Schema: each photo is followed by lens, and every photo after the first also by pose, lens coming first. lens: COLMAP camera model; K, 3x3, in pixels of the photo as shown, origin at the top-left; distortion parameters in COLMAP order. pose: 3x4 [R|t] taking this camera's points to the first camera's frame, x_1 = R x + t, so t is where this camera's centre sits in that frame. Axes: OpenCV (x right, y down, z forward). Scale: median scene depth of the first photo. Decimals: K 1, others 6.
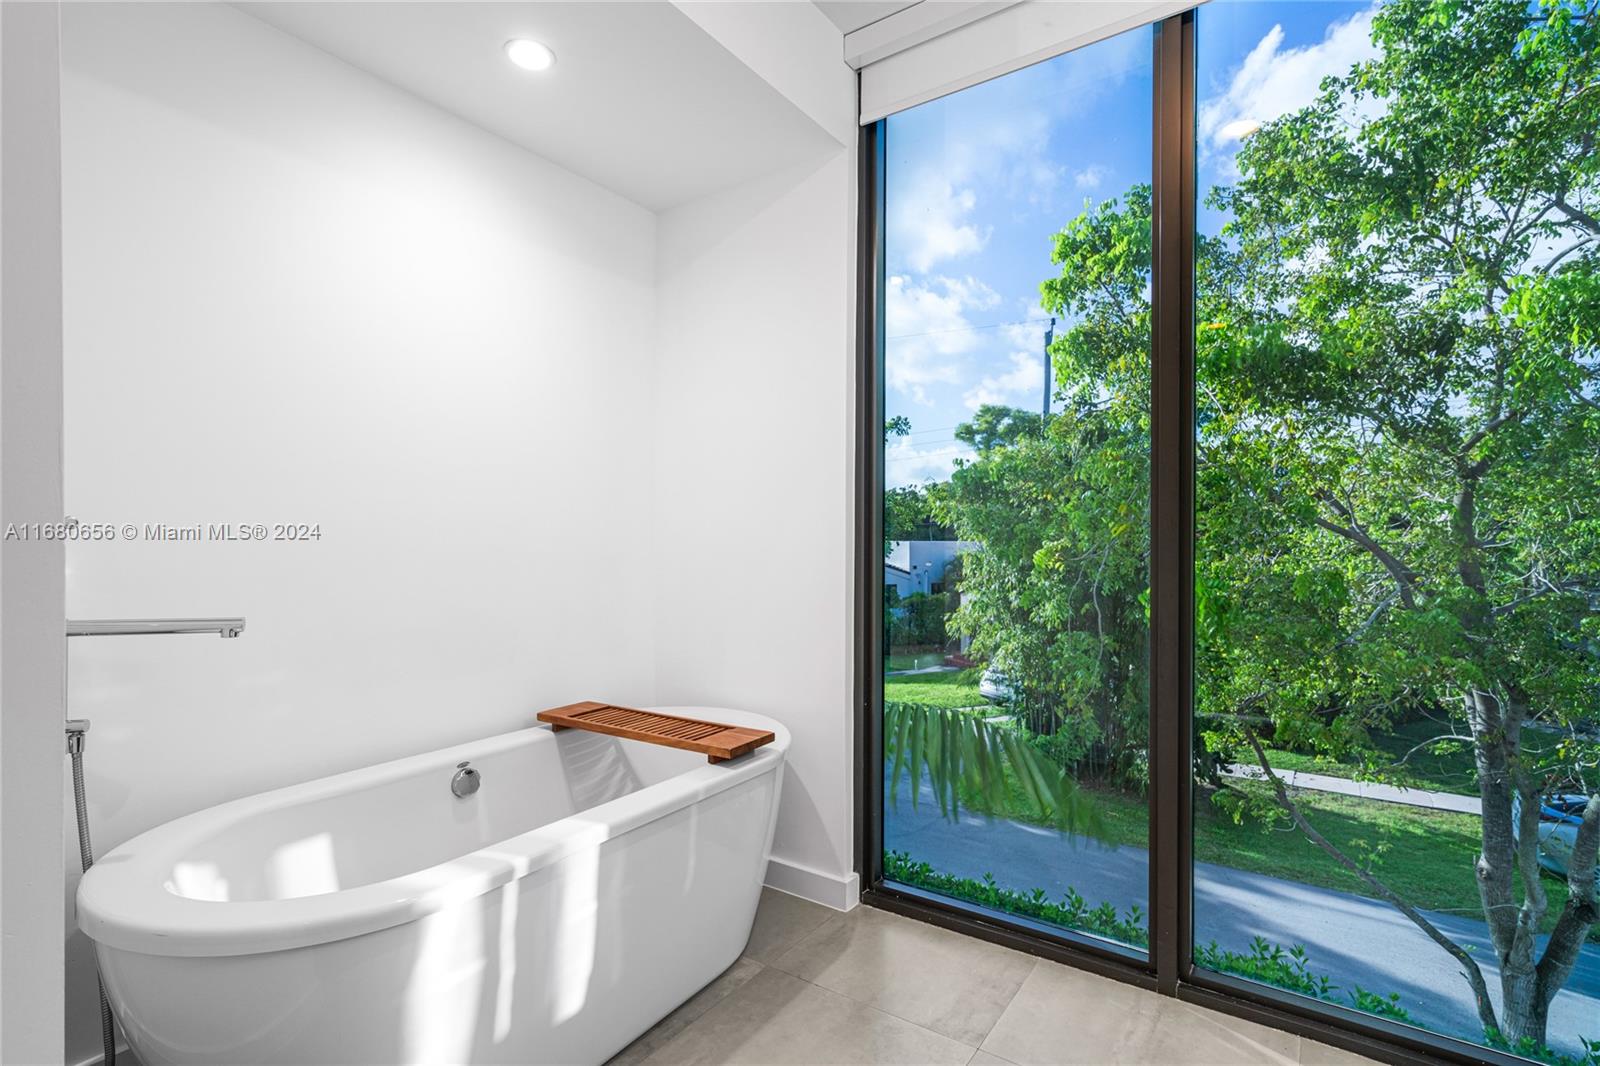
lens RADIAL K [[755.9, 0, 802.4], [0, 755.9, 546.5], [0, 0, 1]] dist [-0.002955, 0.001618]
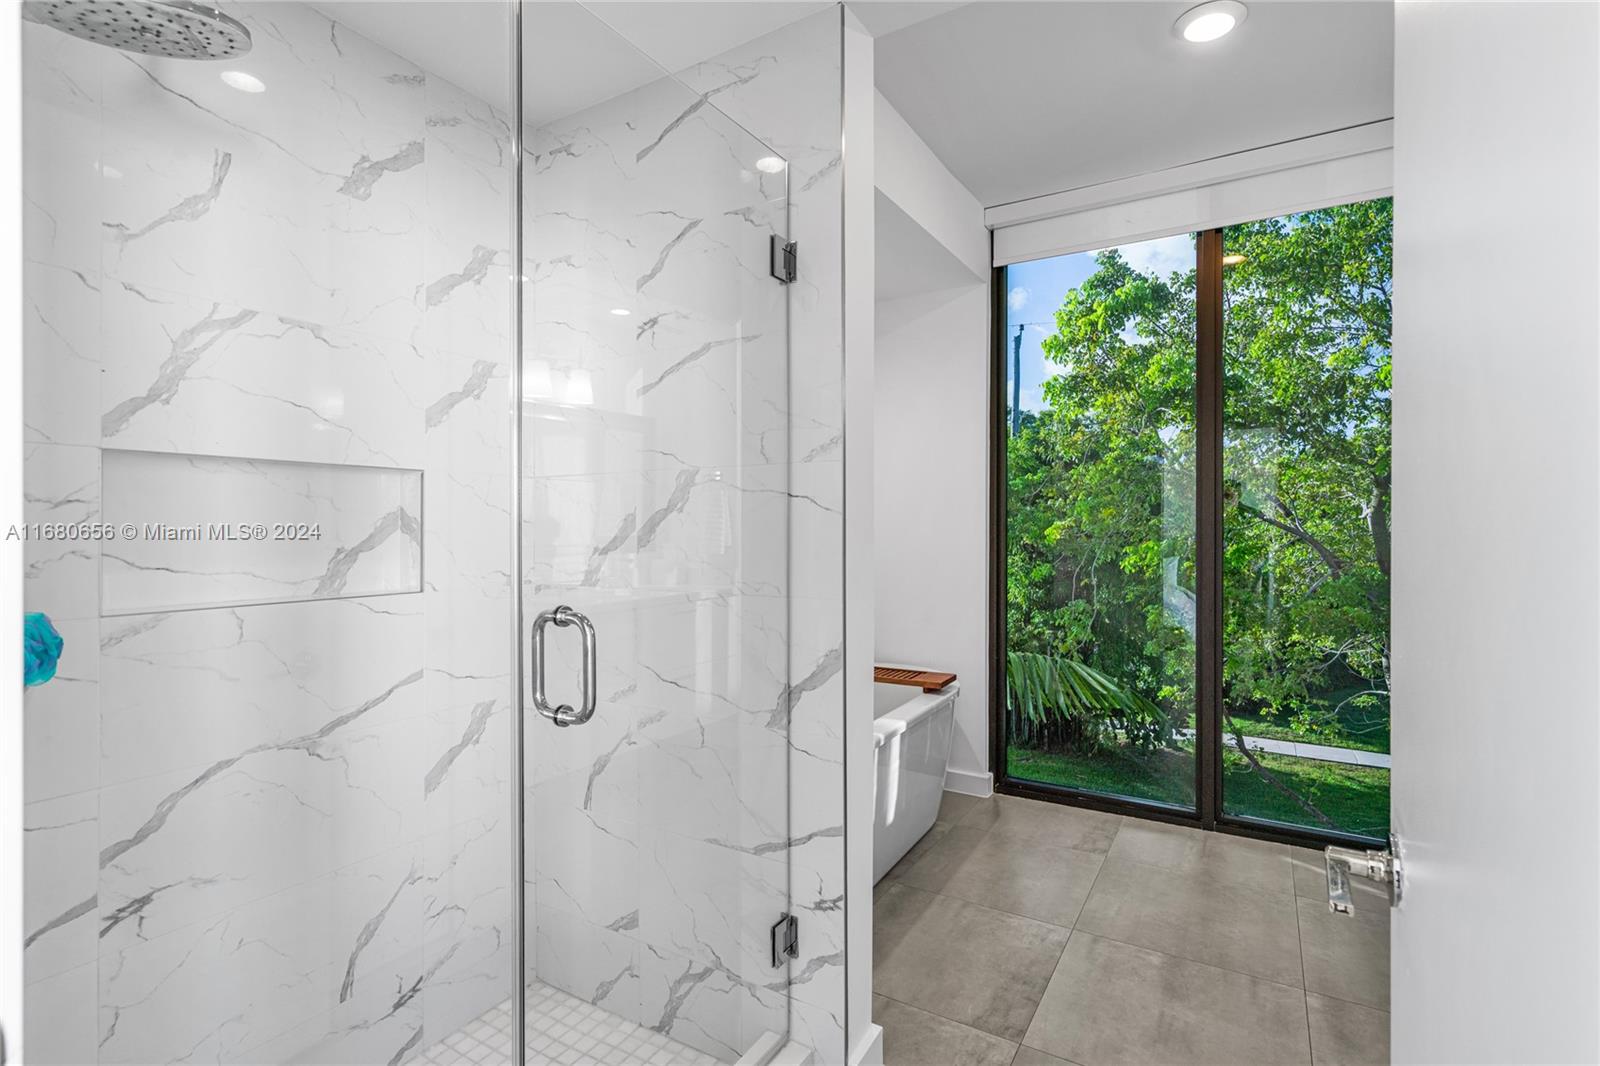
lens RADIAL K [[755.9, 0, 799.0], [0, 755.9, 524.1], [0, 0, 1]] dist [-0.002955, 0.001618]
pose [[0.998072, -0.001181, 0.062060, -0.392205], [0.001618, 0.999974, -0.006998, -0.042583], [-0.062050, 0.007085, 0.998048, -0.450593]]
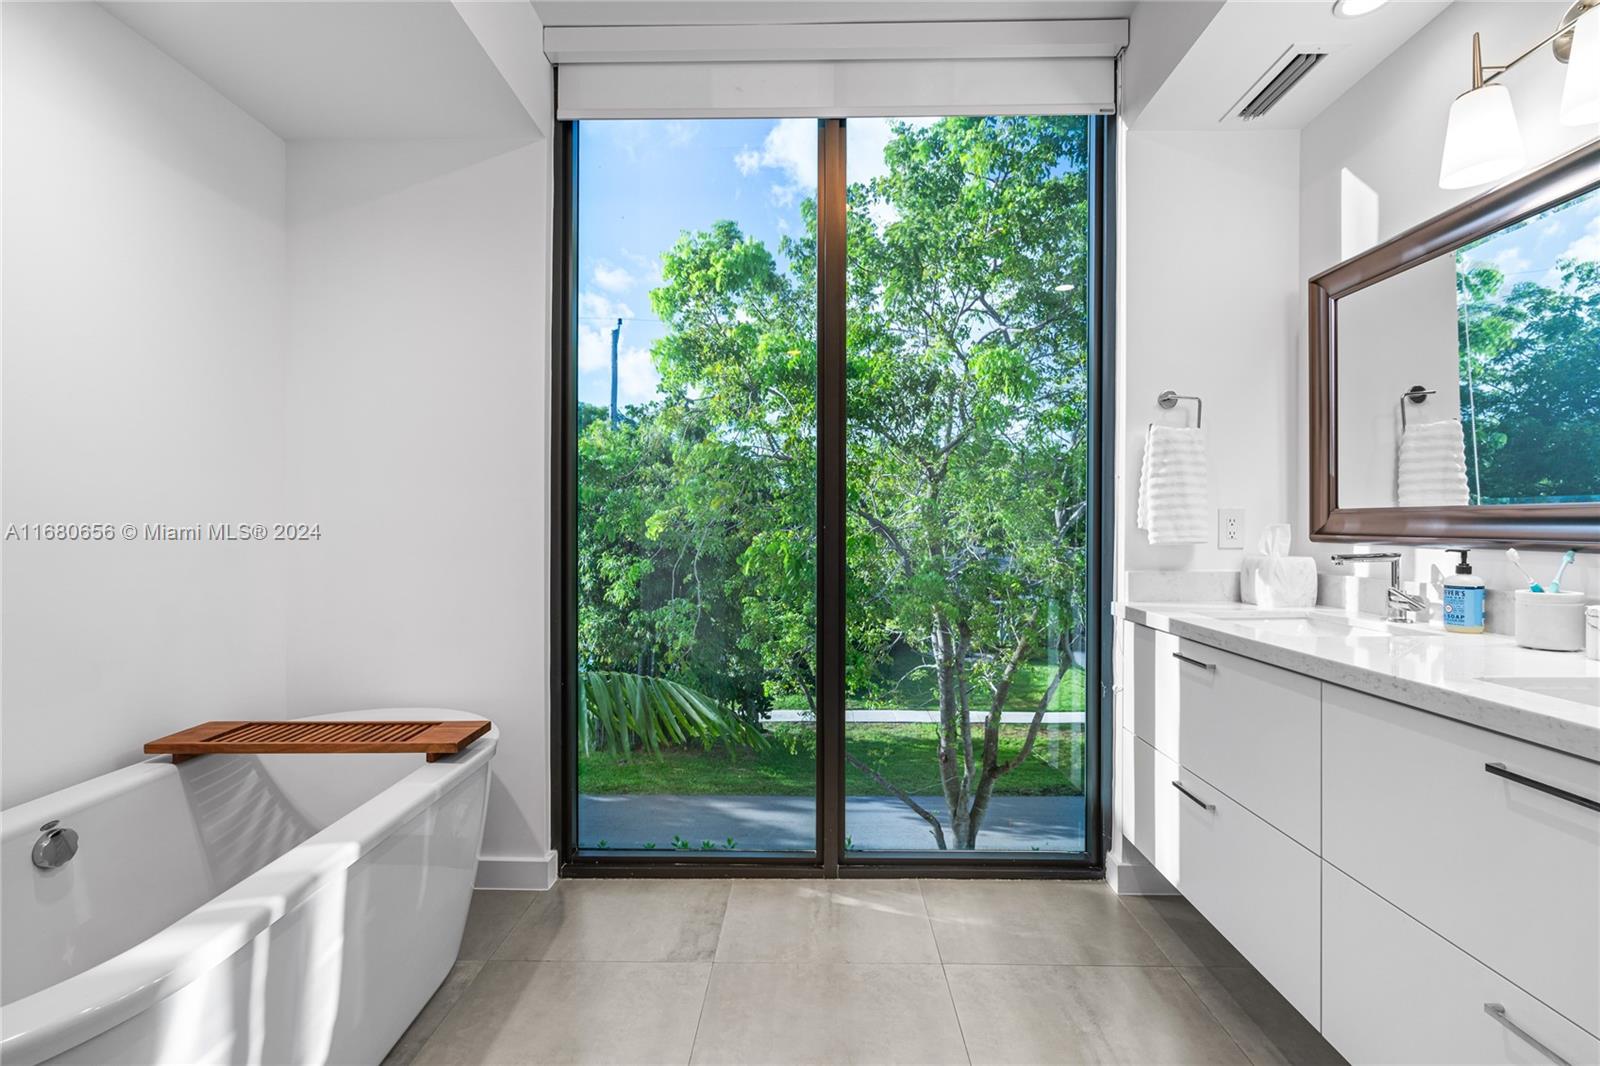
lens RADIAL K [[730.6, 0, 802.3], [0, 730.6, 531.8], [0, 0, 1]] dist [-0.012488, 0.005979]
pose [[0.831305, -0.004026, 0.555801, -0.194681], [0.004038, 0.999991, 0.001203, 0.001956], [-0.555801, 0.001244, 0.831314, -0.004582]]
